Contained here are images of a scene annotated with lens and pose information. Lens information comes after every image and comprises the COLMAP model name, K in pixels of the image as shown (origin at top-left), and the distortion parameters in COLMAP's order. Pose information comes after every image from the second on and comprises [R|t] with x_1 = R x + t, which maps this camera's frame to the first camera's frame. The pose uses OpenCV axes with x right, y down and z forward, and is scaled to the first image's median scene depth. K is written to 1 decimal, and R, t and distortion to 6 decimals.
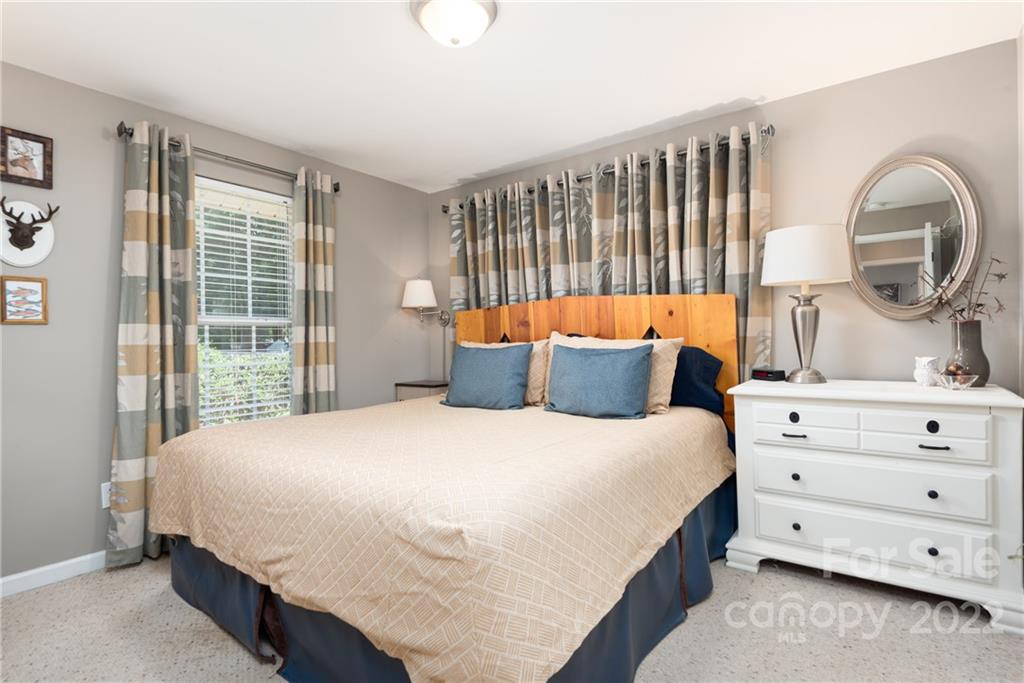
lens RADIAL K [[497.3, 0, 512.0], [0, 497.3, 341.5], [0, 0, 1]] dist [-0.001031, -0.000488]
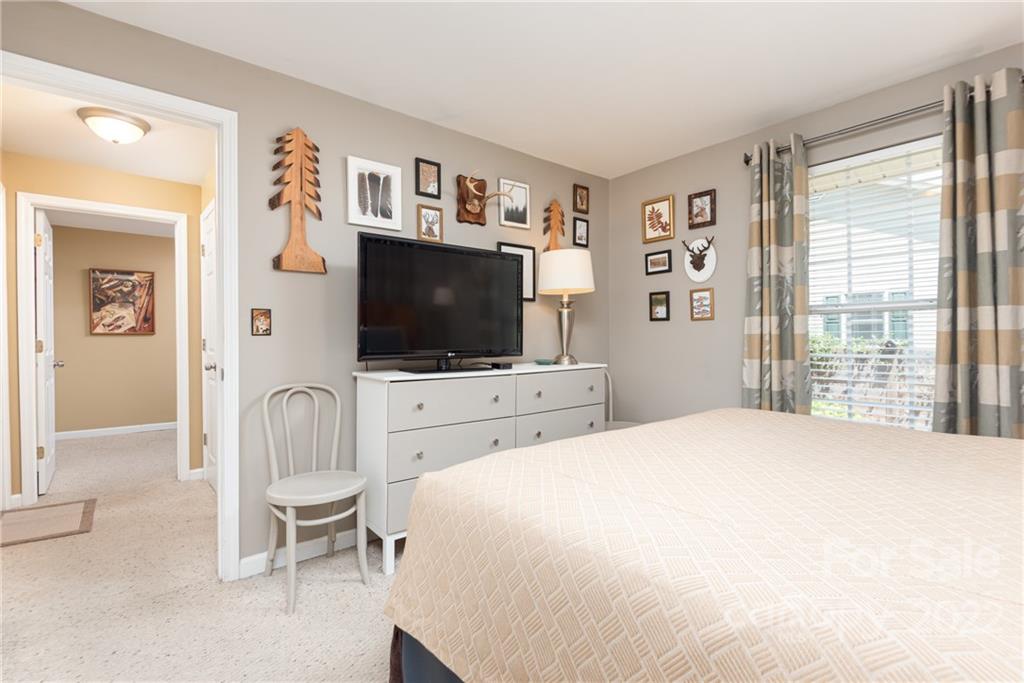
lens RADIAL K [[476.7, 0, 512.0], [0, 476.7, 341.5], [0, 0, 1]] dist [-0.002065, -0.000581]
pose [[-0.238257, 0.011988, -0.971128, 0.549731], [0.002576, 0.999928, 0.011712, 0.010633], [0.971199, 0.000289, -0.238271, 0.773049]]
